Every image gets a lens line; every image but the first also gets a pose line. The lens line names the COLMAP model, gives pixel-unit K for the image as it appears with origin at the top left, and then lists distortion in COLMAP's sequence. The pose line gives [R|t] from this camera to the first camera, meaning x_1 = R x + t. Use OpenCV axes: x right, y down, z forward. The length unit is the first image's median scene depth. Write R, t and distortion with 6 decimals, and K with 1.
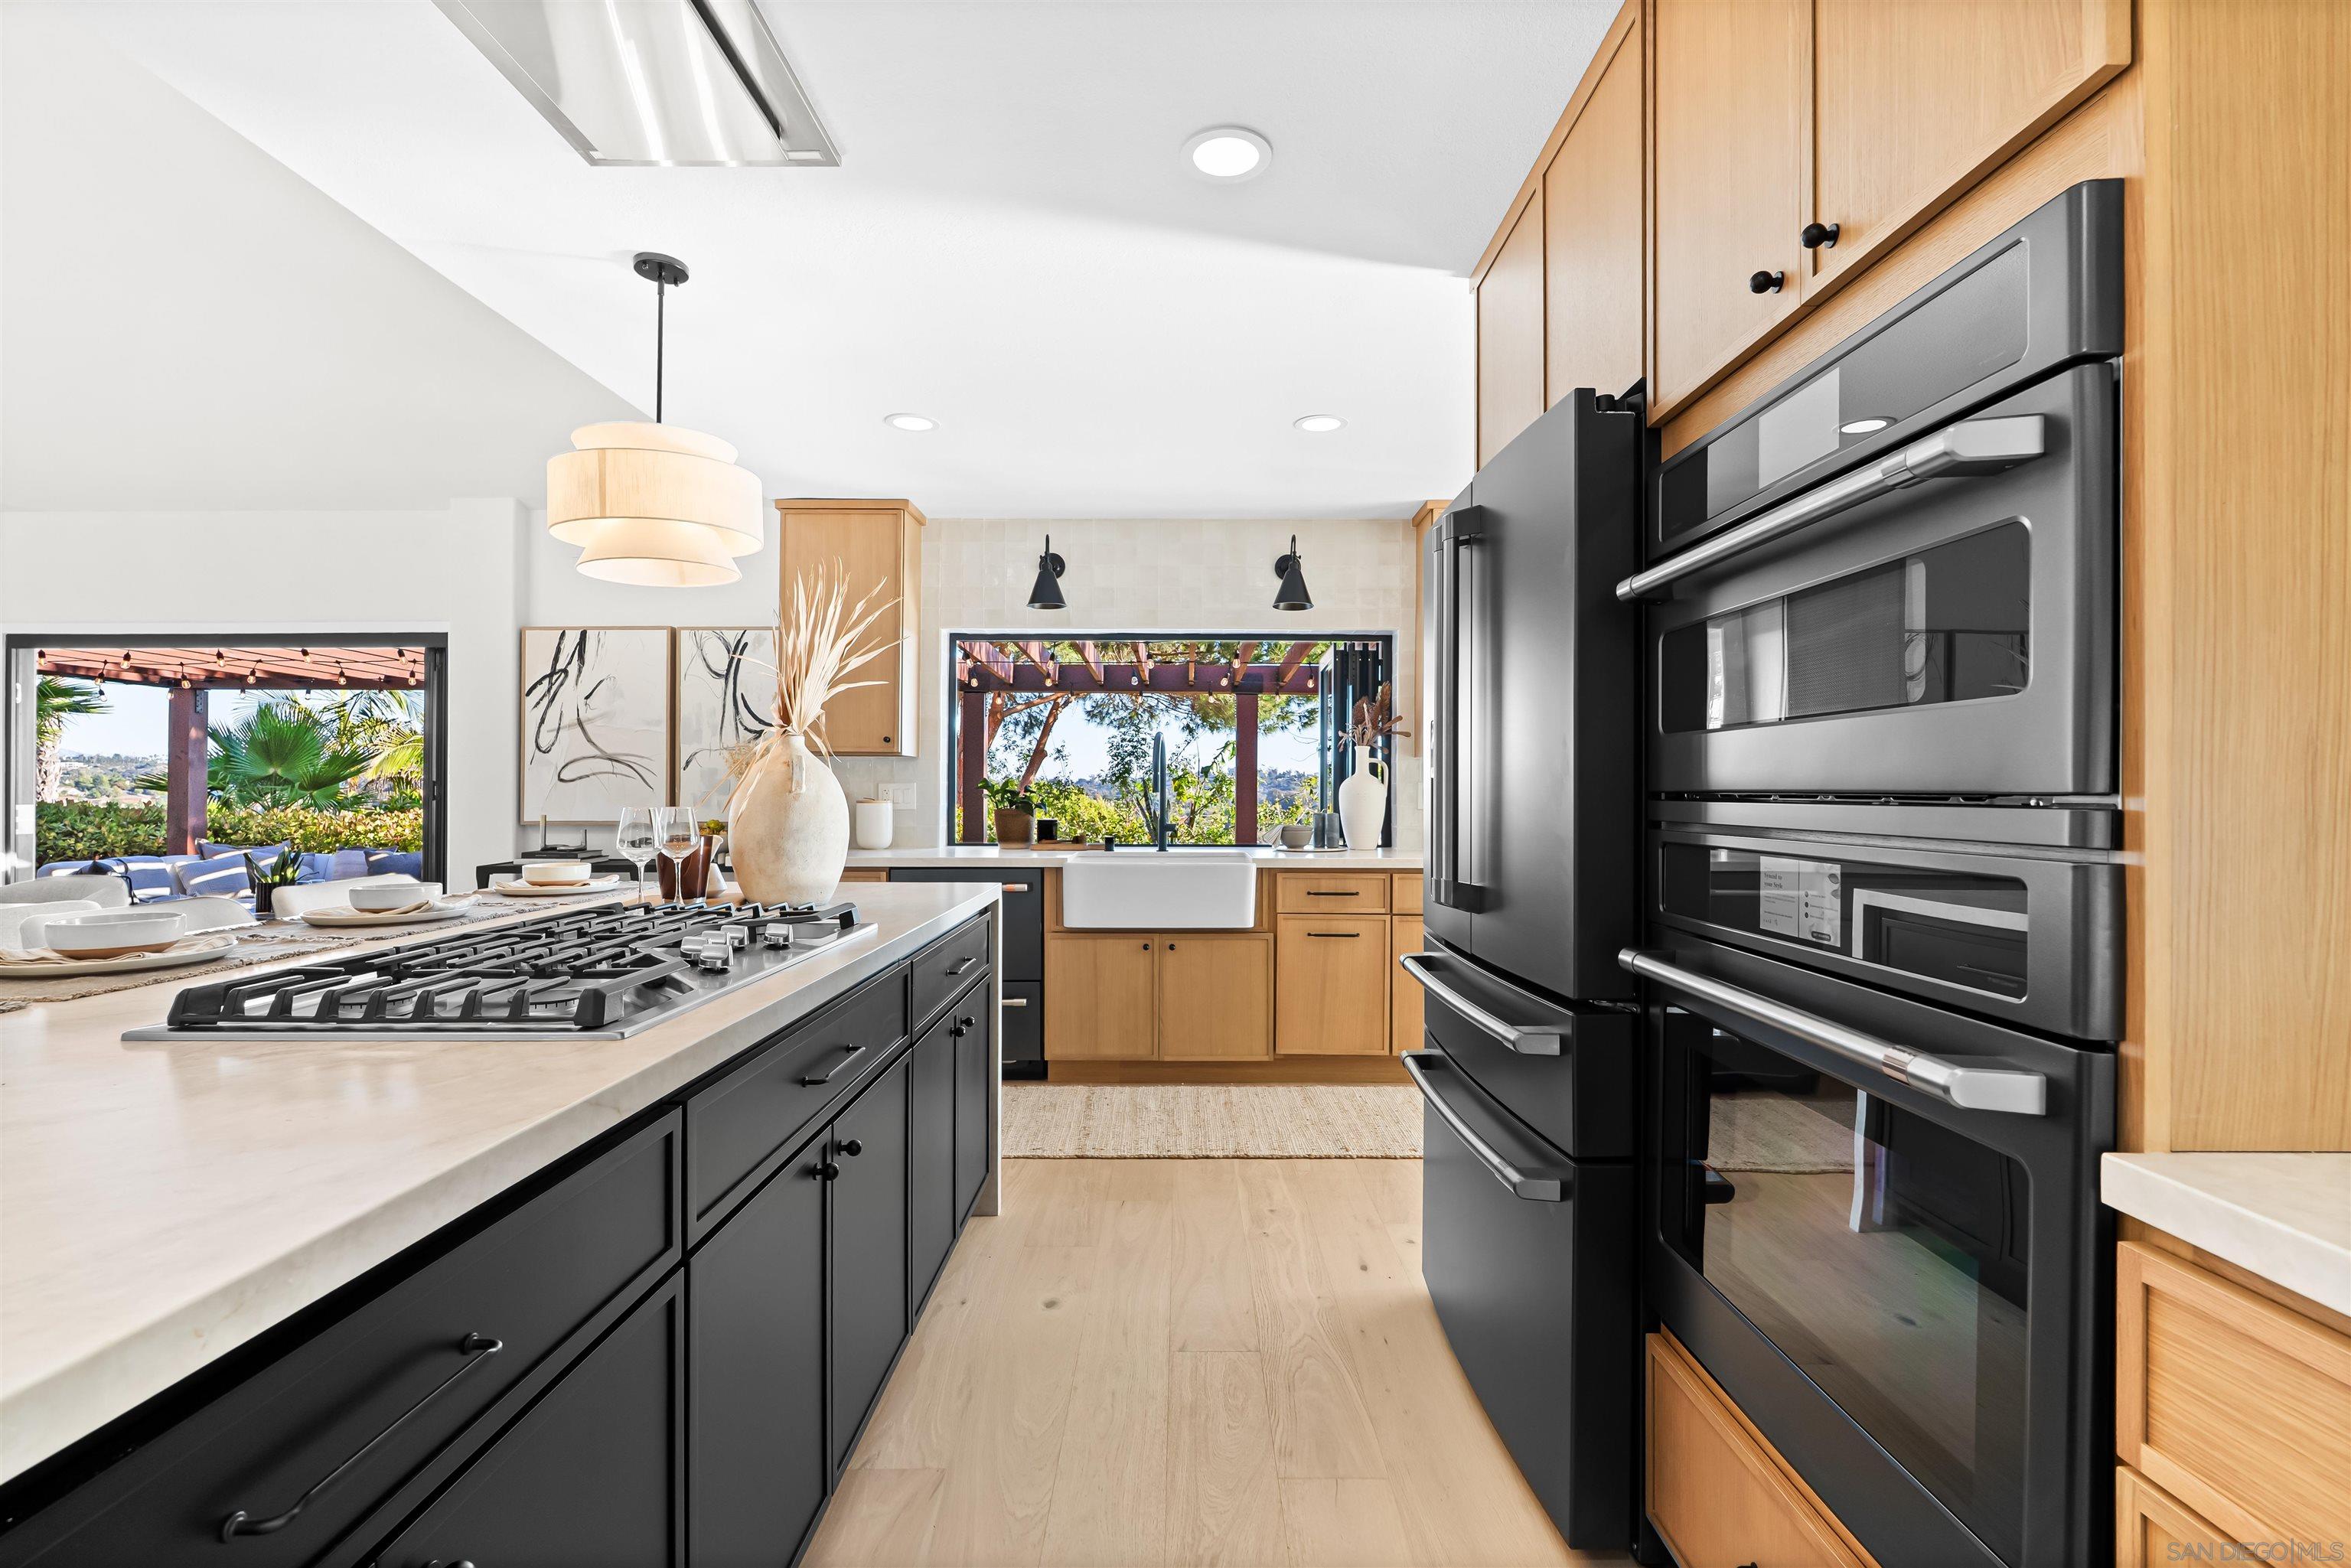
lens RADIAL K [[1059.5, 0, 1180.8], [0, 1059.5, 787.2], [0, 0, 1]] dist [-0.003660, -0.000186]
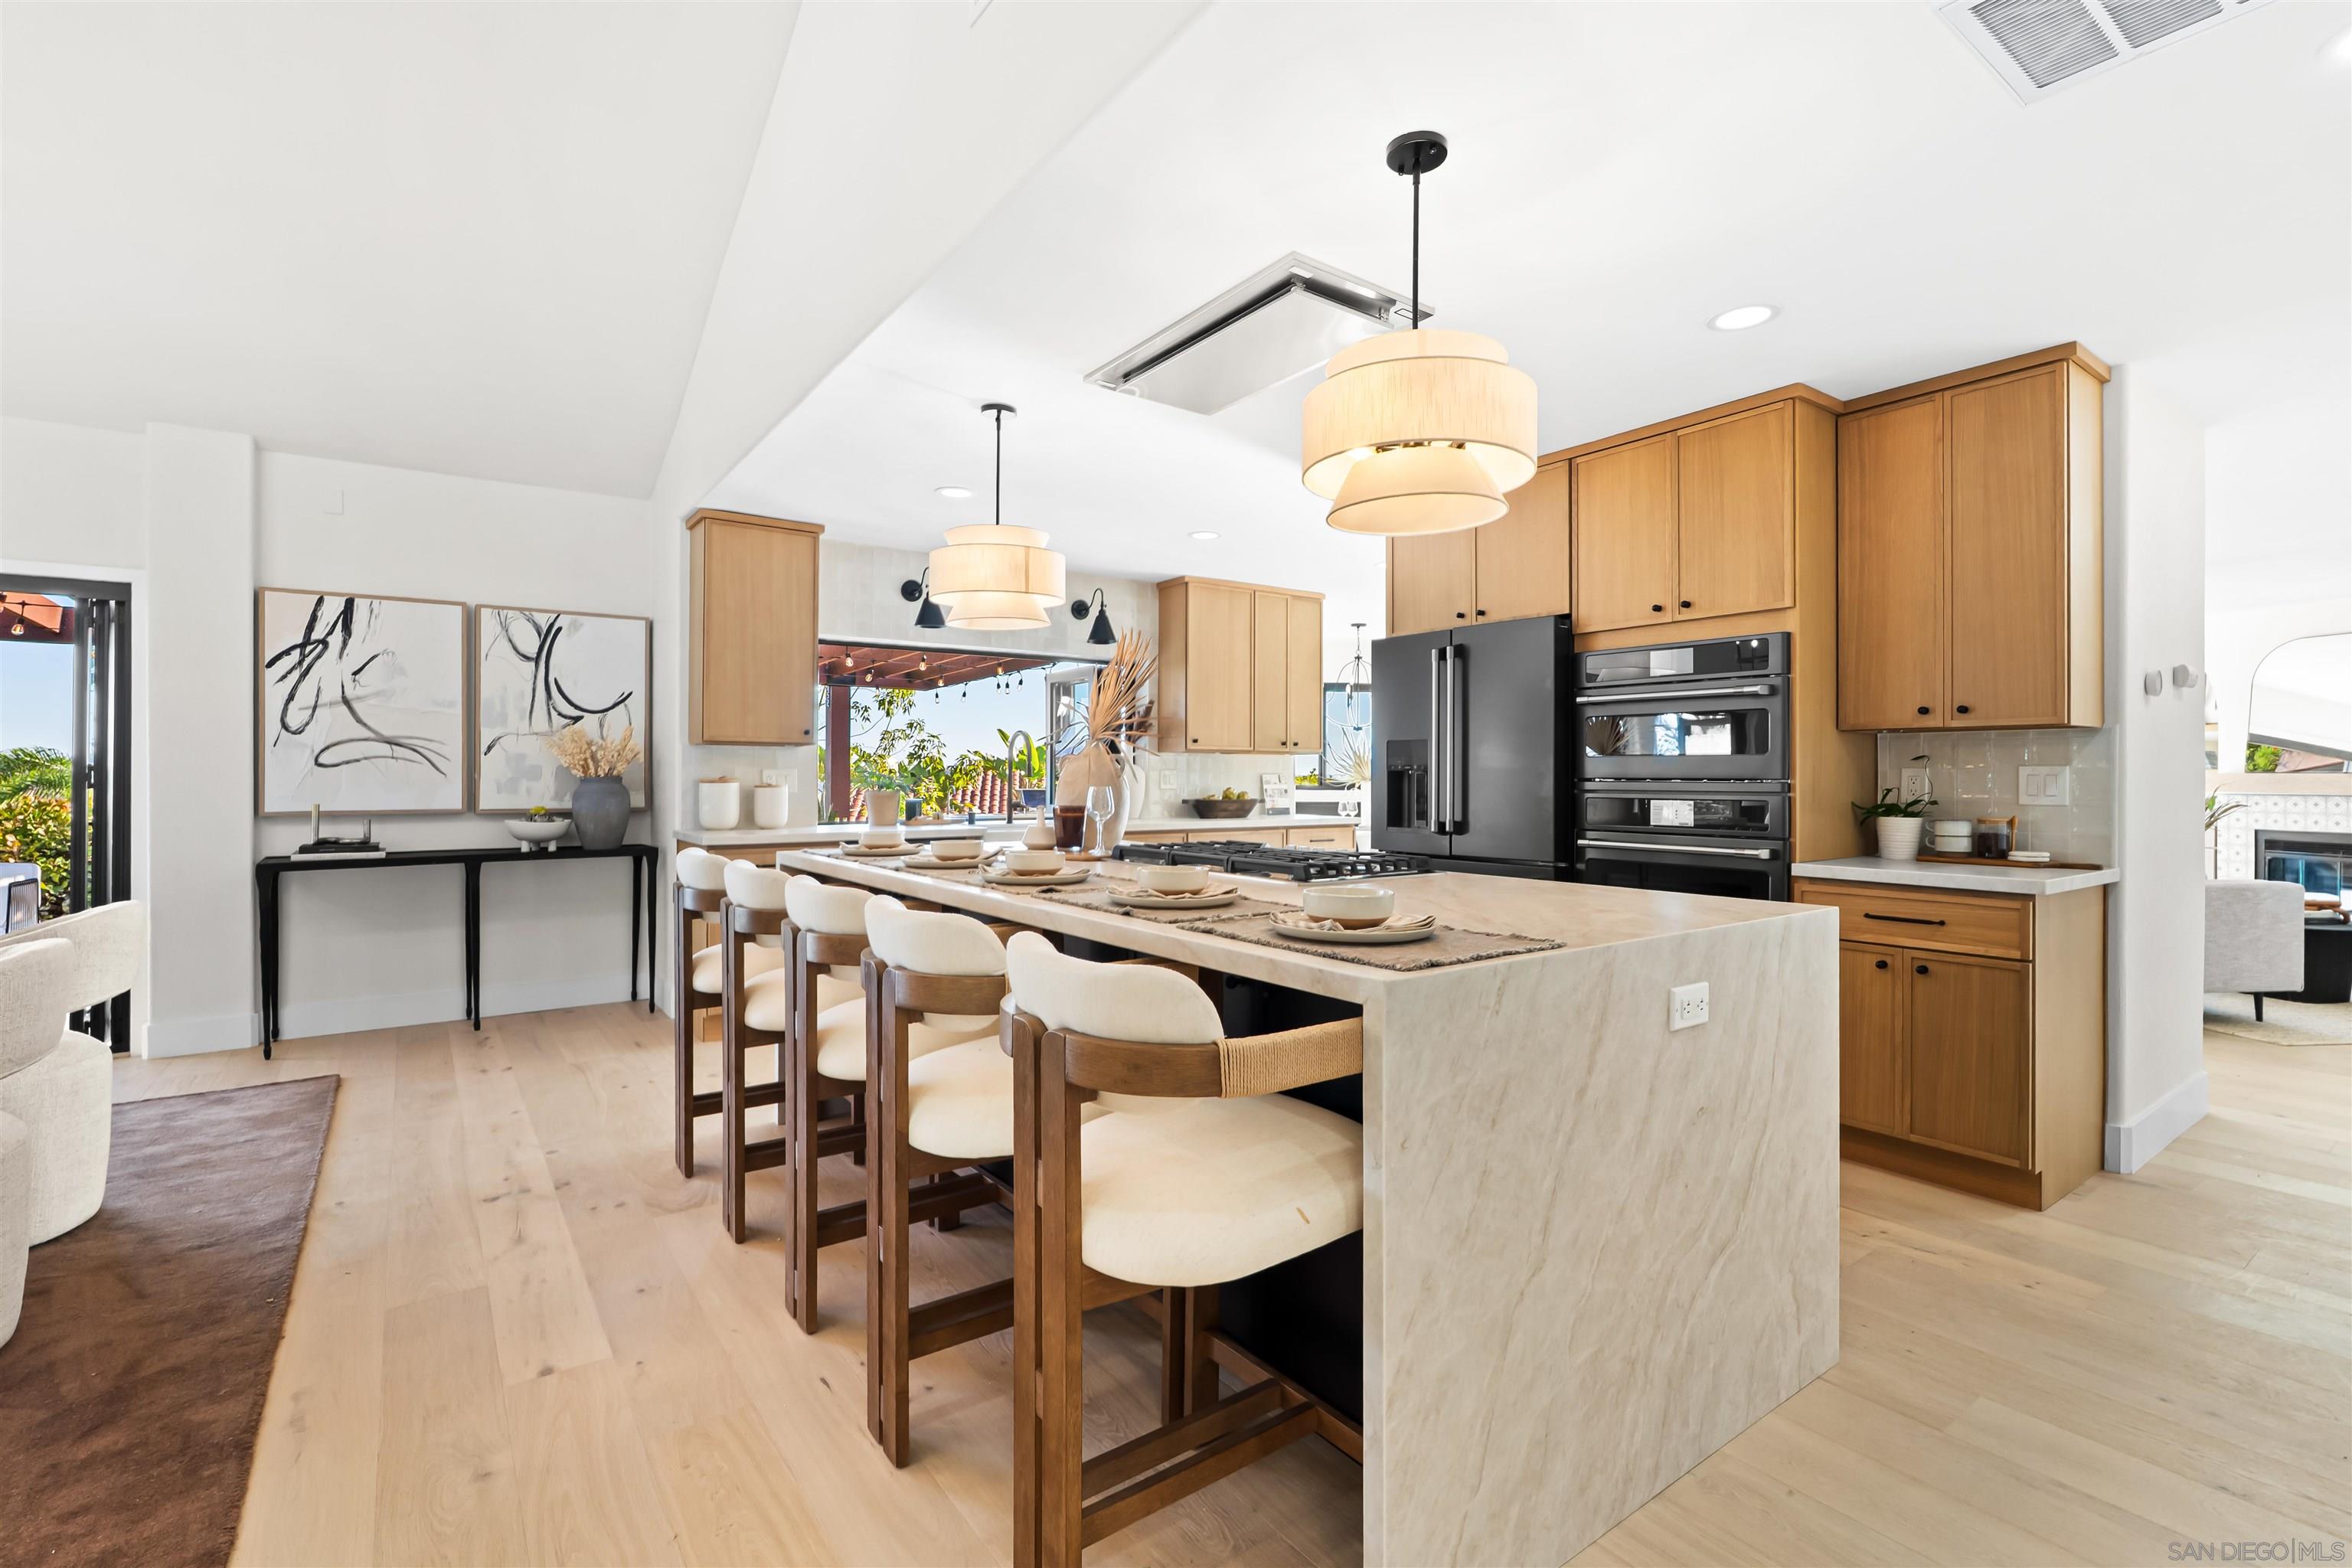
lens RADIAL K [[1060.0, 0, 1181.3], [0, 1060.0, 787.2], [0, 0, 1]] dist [-0.003660, -0.000186]
pose [[0.809887, -0.005448, 0.586560, -0.520228], [-0.001965, 0.999926, 0.012000, 0.000152], [-0.586582, -0.010871, 0.809817, -0.143122]]
